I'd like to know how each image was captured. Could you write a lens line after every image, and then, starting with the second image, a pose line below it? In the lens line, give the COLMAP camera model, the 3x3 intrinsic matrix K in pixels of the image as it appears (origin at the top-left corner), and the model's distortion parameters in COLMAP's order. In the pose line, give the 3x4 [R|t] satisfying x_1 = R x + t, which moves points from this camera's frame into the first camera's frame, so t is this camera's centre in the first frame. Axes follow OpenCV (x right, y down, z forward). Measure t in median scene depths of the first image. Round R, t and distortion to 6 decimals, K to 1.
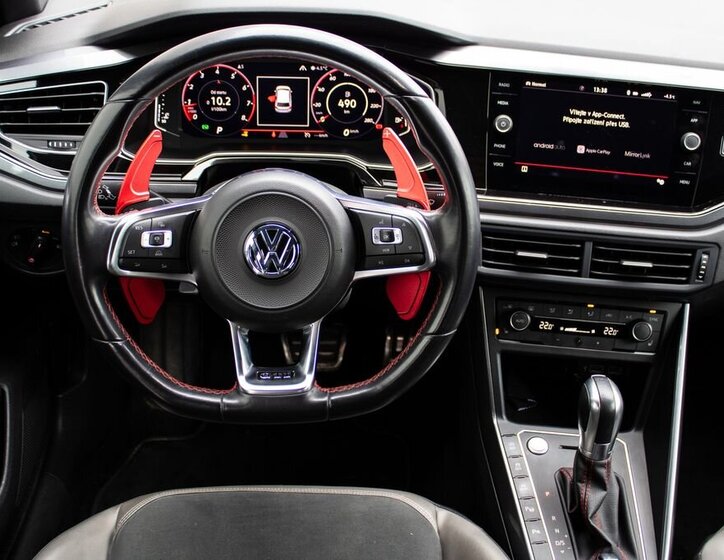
lens RADIAL K [[899.3, 0, 376.3], [0, 899.3, 293.8], [0, 0, 1]] dist [-0.084101, 0.040691]
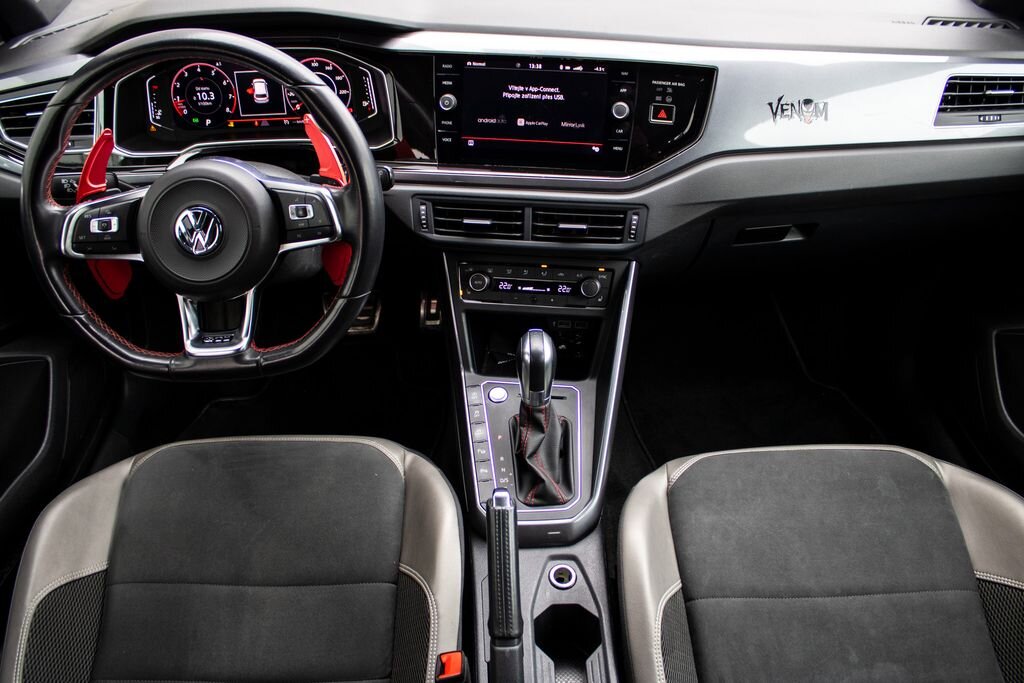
lens RADIAL K [[842.5, 0, 512.0], [0, 842.5, 341.5], [0, 0, 1]] dist [-0.166606, 0.138793]
pose [[0.998697, -0.033089, -0.038863, 0.250182], [0.036663, 0.994784, 0.095187, 0.006076], [0.035511, -0.096488, 0.994700, -0.029627]]
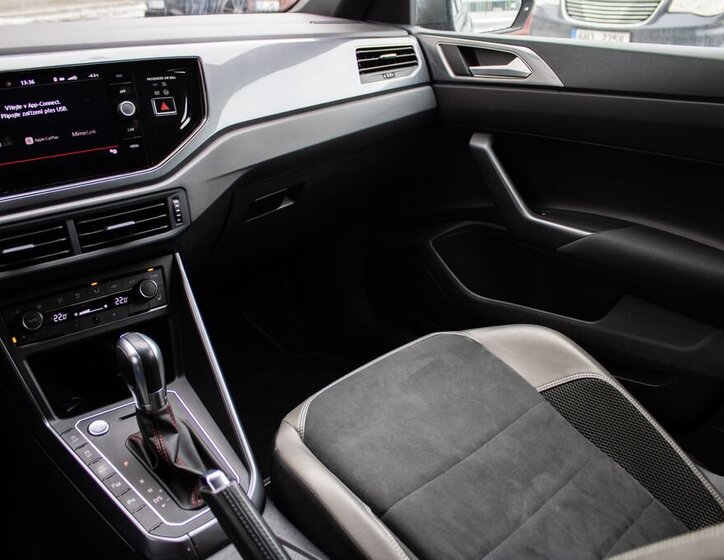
lens RADIAL K [[688.4, 0, 362.0], [0, 688.4, 280.0], [0, 0, 1]] dist [-0.156338, 0.130249]
pose [[0.744609, -0.324431, 0.583354, 0.015776], [0.375617, 0.926091, 0.035595, 0.104240], [-0.551787, 0.192613, 0.811438, 0.199552]]
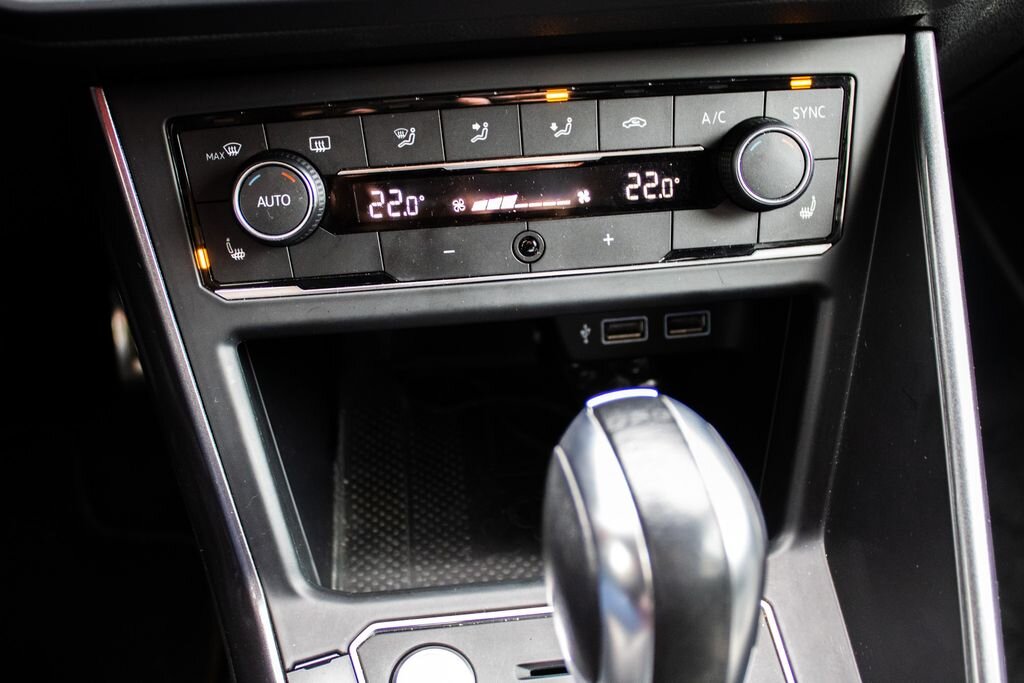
lens RADIAL K [[1275.4, 0, 512.0], [0, 1275.4, 341.5], [0, 0, 1]] dist [-0.119808, 0.000311]
pose [[0.977832, -0.171431, 0.120230, 0.183161], [0.156877, 0.980103, 0.121606, 0.037554], [-0.138685, -0.100049, 0.985270, 0.685716]]
